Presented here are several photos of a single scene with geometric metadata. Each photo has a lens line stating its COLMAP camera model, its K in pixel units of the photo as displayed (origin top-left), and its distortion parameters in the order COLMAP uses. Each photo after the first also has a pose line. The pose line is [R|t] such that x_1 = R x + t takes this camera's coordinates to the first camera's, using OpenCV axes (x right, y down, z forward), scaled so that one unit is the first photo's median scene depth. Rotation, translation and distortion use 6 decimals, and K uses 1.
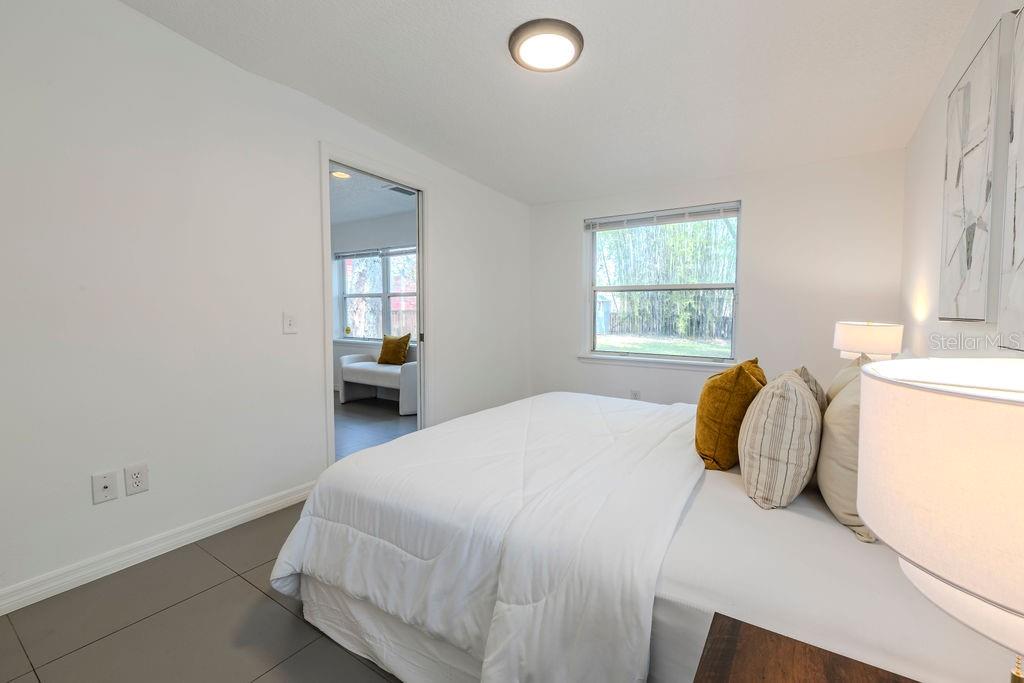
lens RADIAL K [[455.2, 0, 513.6], [0, 455.2, 337.7], [0, 0, 1]] dist [0.001967, 0.000182]
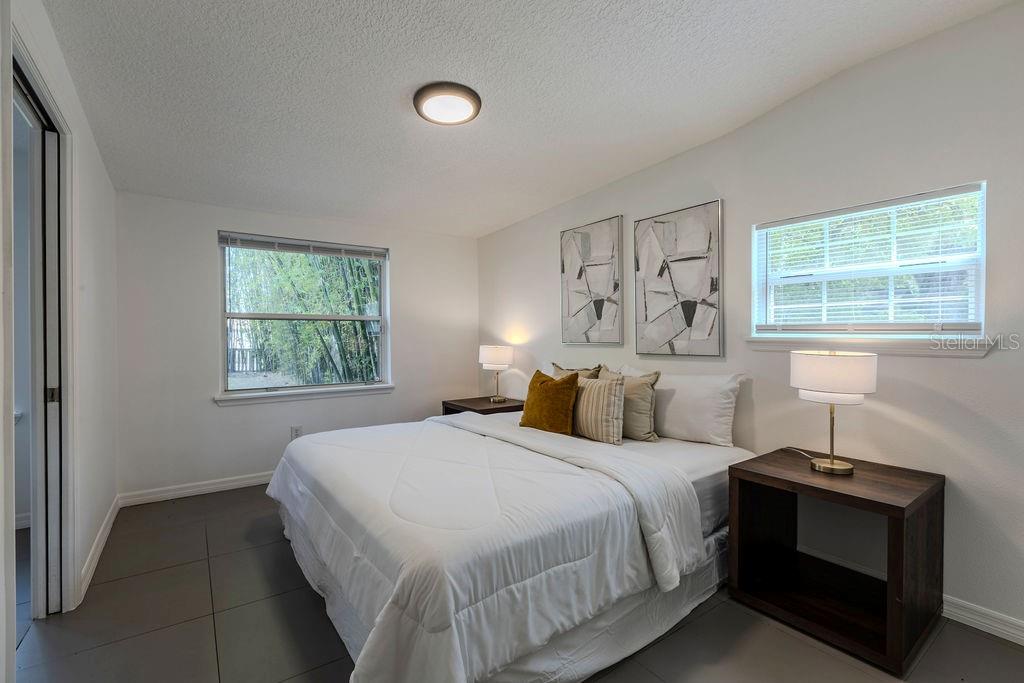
lens RADIAL K [[455.2, 0, 513.6], [0, 455.2, 337.7], [0, 0, 1]] dist [0.001967, 0.000182]
pose [[0.345092, -0.006980, 0.938543, -1.076160], [0.064062, 0.997815, -0.016134, -0.051757], [-0.936380, 0.065693, 0.344786, 0.587045]]
